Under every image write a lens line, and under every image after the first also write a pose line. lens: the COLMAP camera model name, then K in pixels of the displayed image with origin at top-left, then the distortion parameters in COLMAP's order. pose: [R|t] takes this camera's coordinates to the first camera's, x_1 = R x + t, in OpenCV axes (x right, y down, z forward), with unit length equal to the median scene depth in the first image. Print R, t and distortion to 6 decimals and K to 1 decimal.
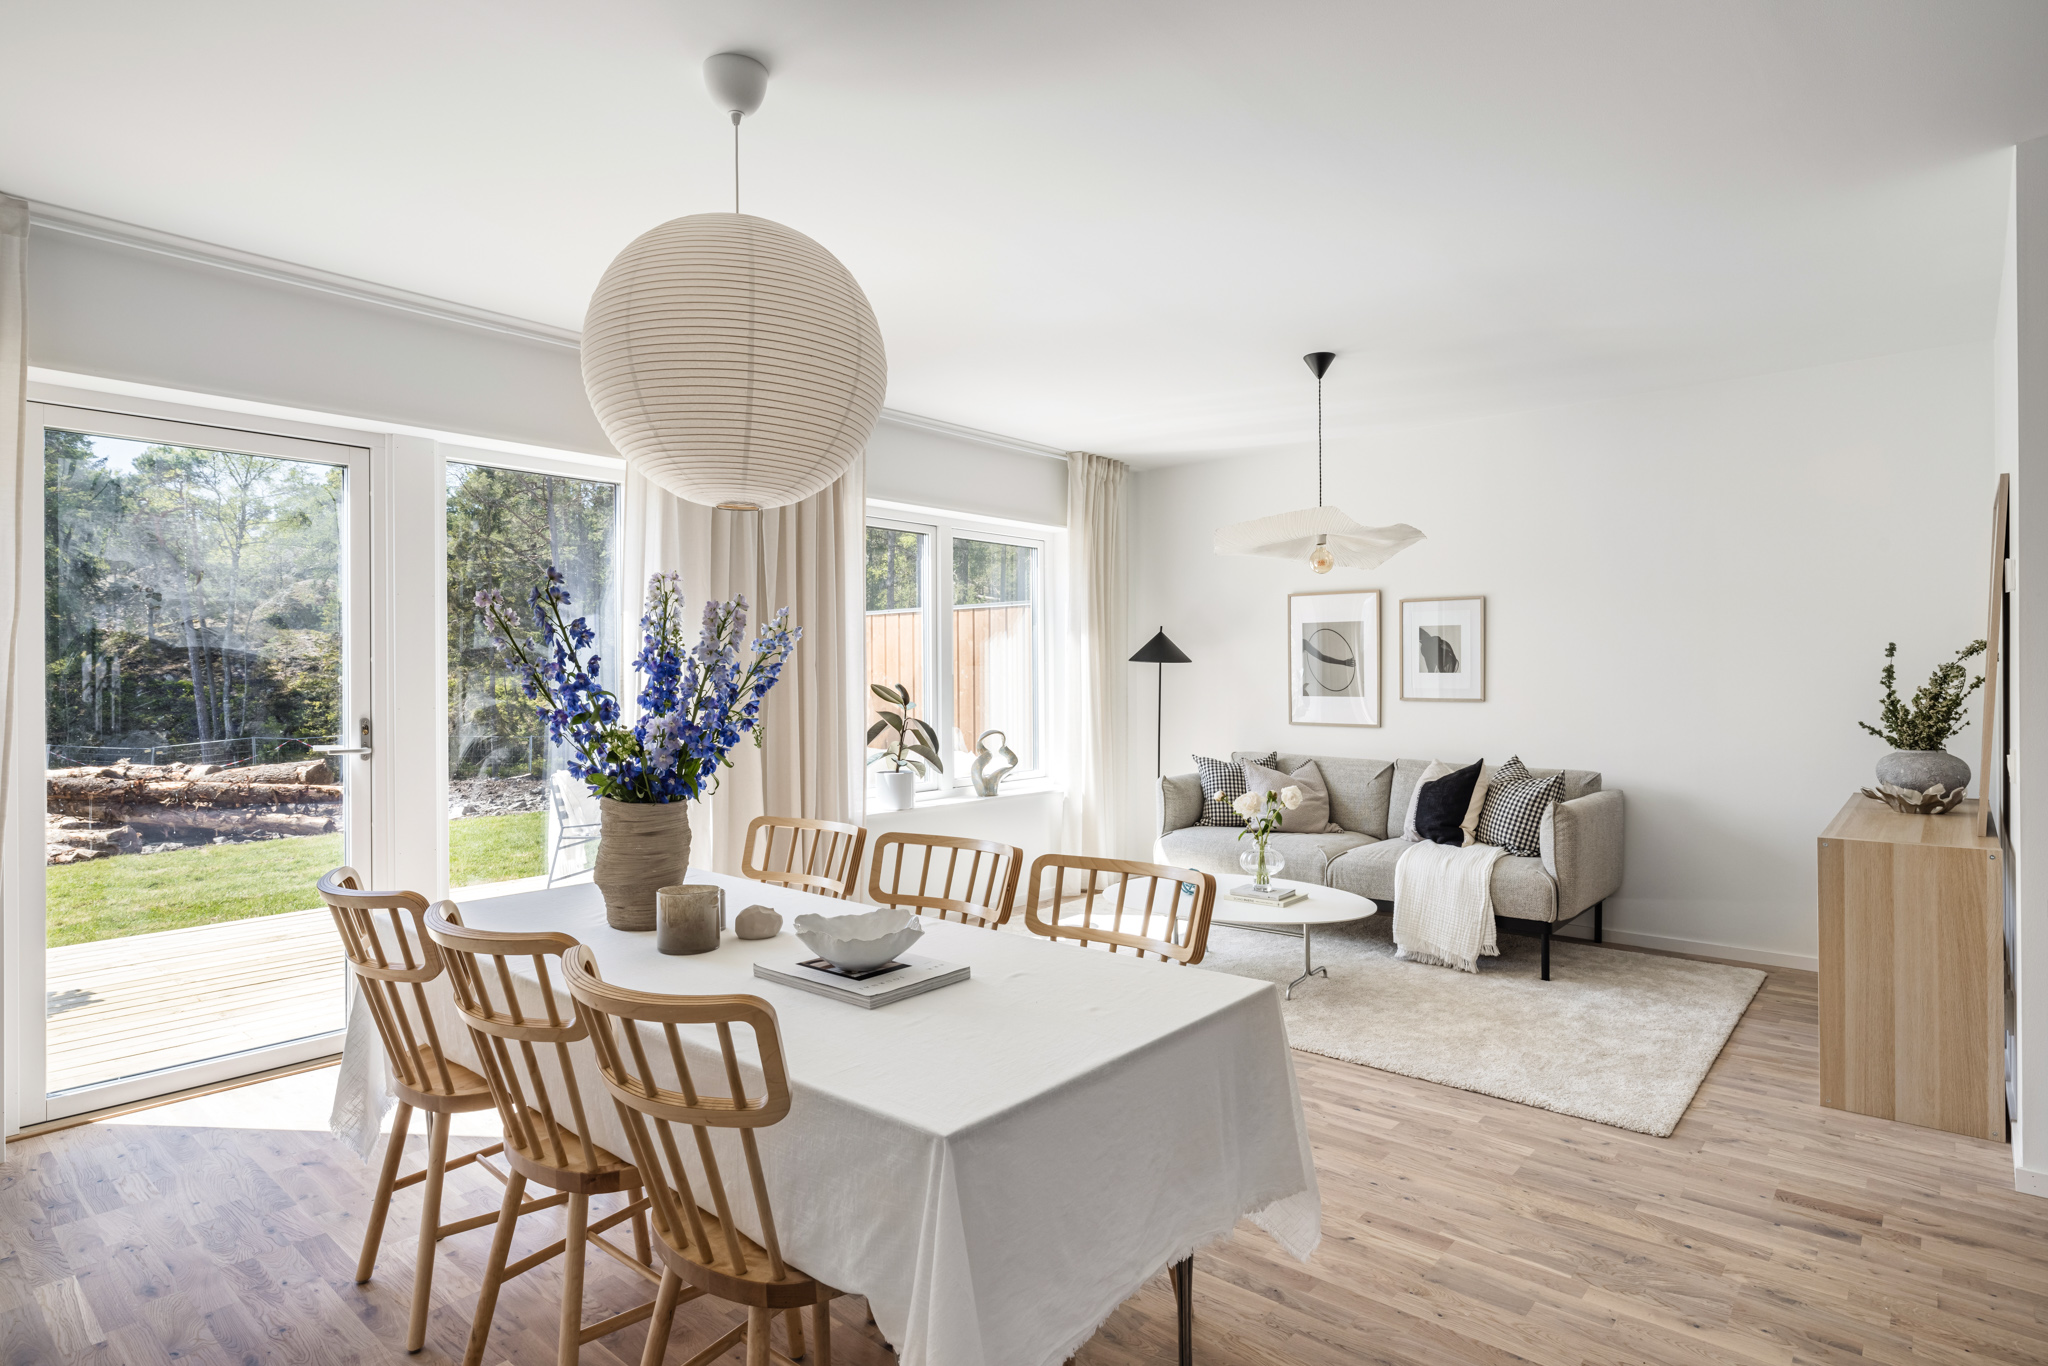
lens RADIAL K [[1074.3, 0, 1014.3], [0, 1074.3, 678.1], [0, 0, 1]] dist [-0.013107, 0.000459]
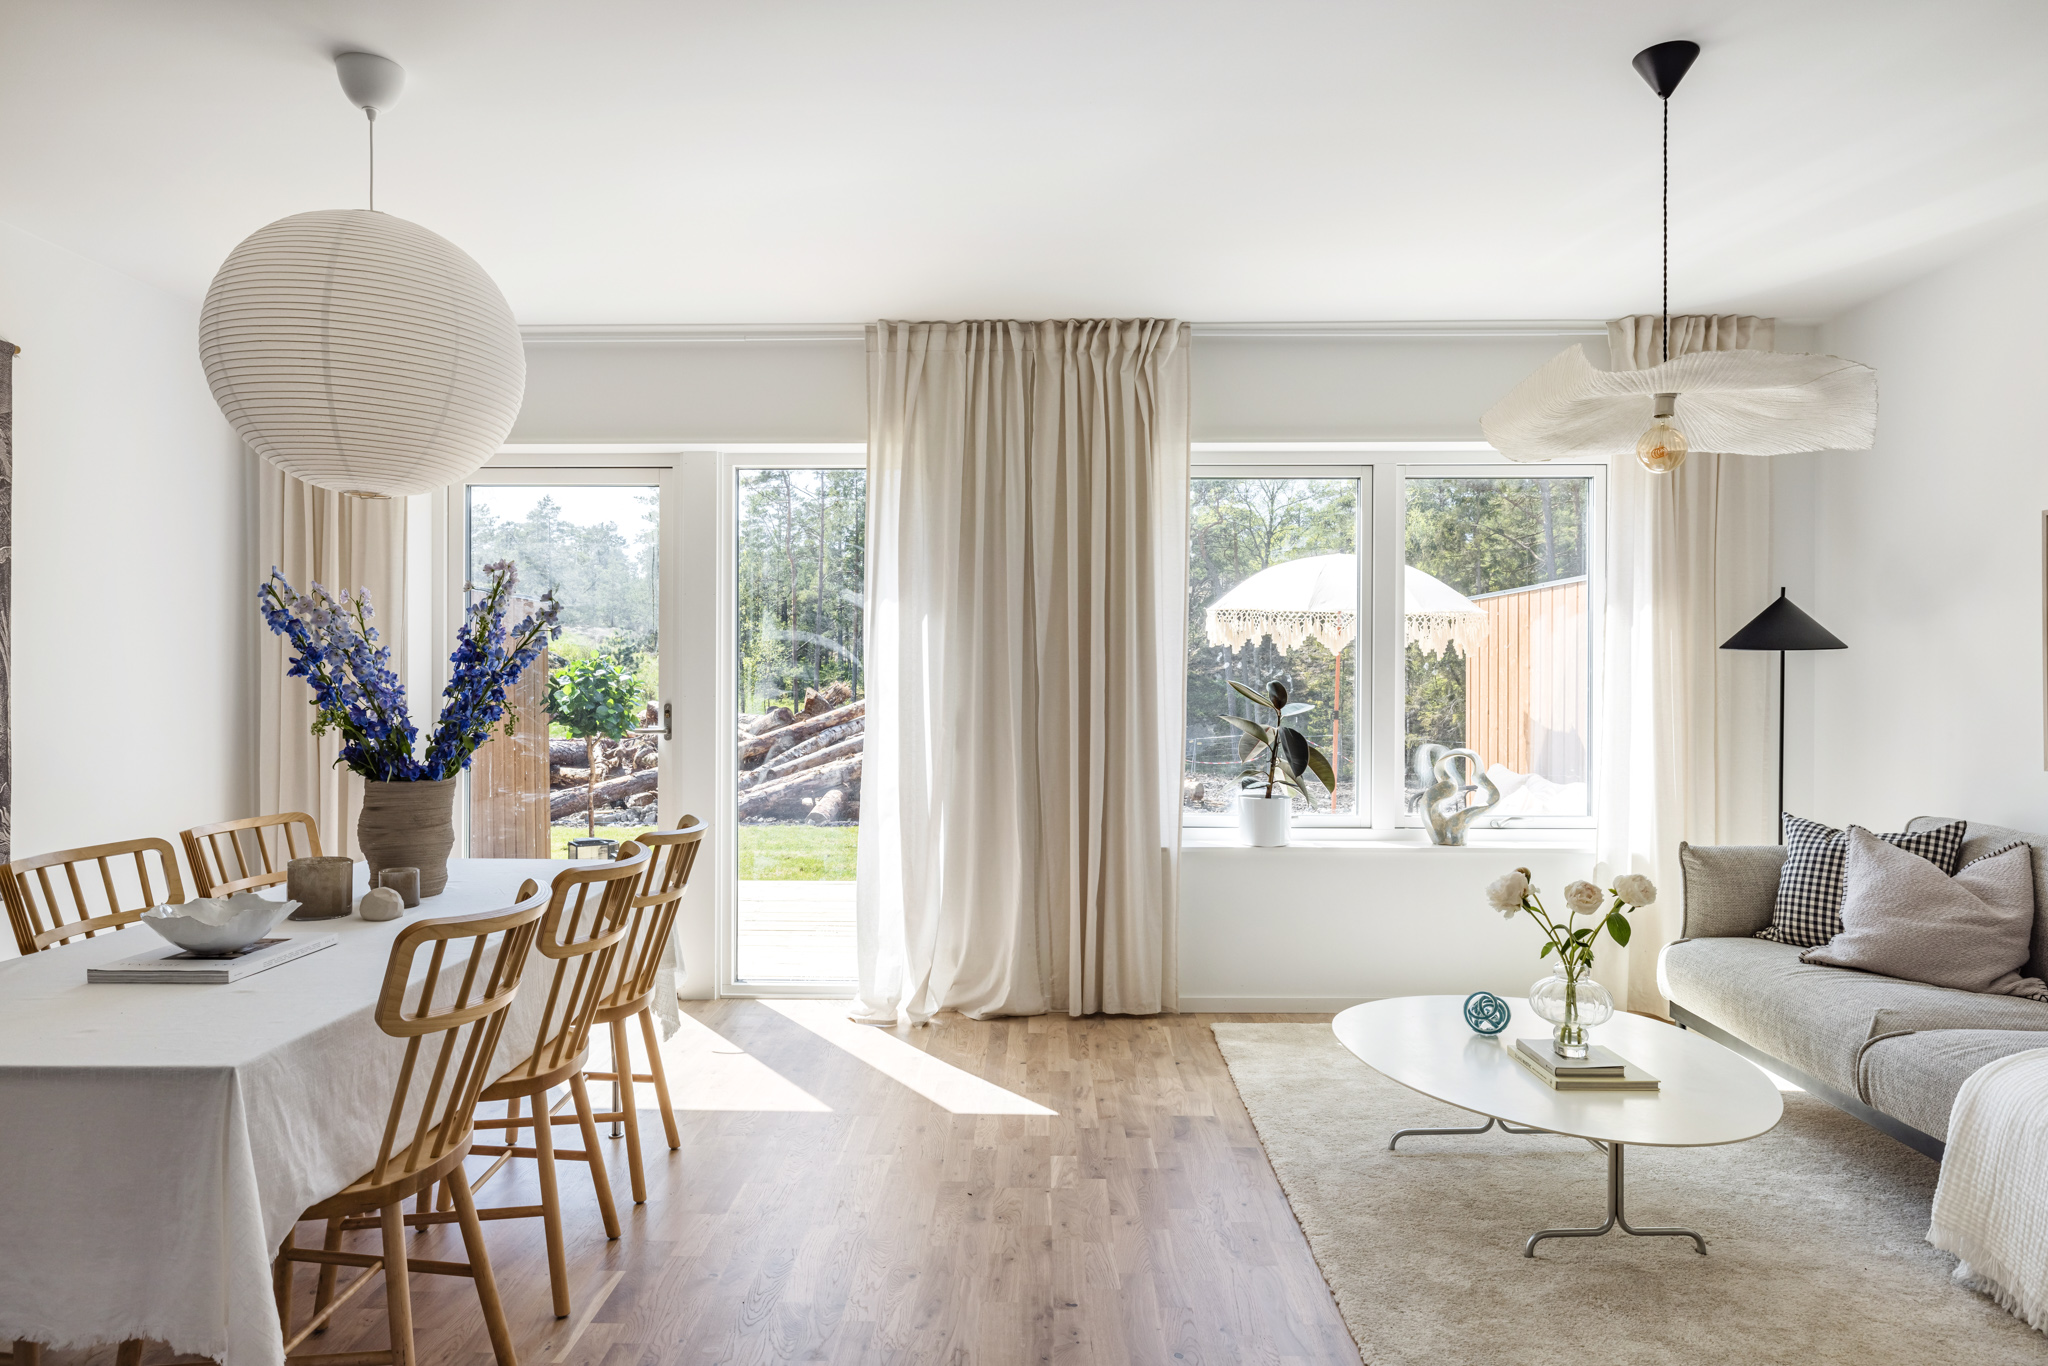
lens RADIAL K [[1216.0, 0, 1017.2], [0, 1216.0, 686.1], [0, 0, 1]] dist [-0.002945, 0.000253]
pose [[0.642806, 0.012240, -0.765931, 0.469313], [-0.008856, 0.999924, 0.008546, 0.003506], [0.765978, 0.001290, 0.642866, 0.331701]]
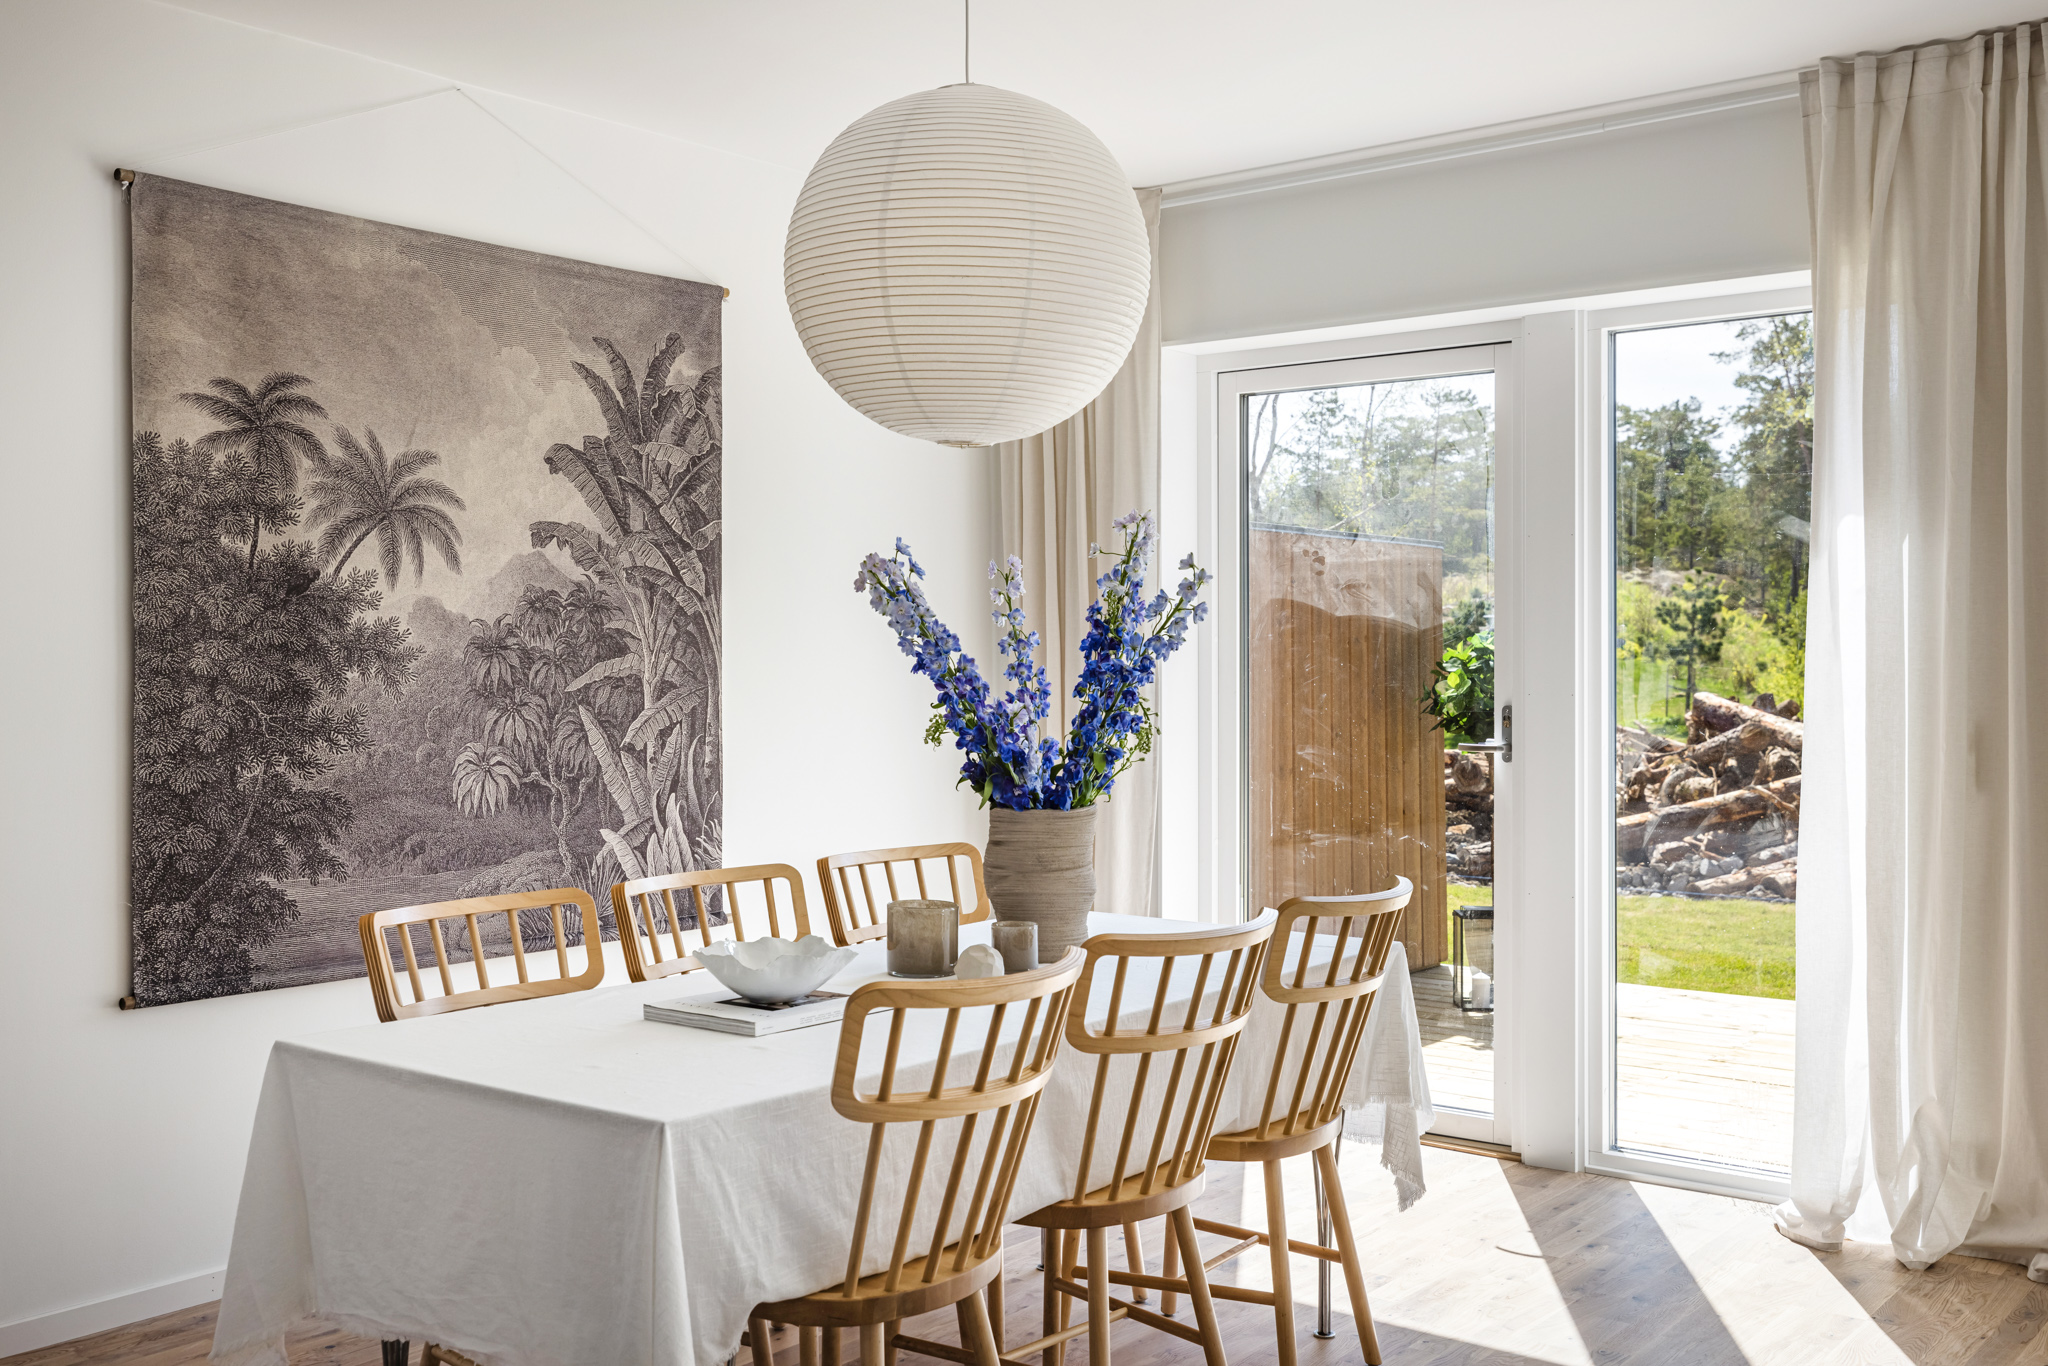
lens RADIAL K [[1987.7, 0, 1024.2], [0, 1987.7, 664.8], [0, 0, 1]] dist [-0.009446, 0.000000]
pose [[0.047864, 0.010698, -0.998797, 0.562726], [0.001361, 0.999941, 0.010776, -0.004187], [0.998853, -0.001875, 0.047847, 0.442198]]
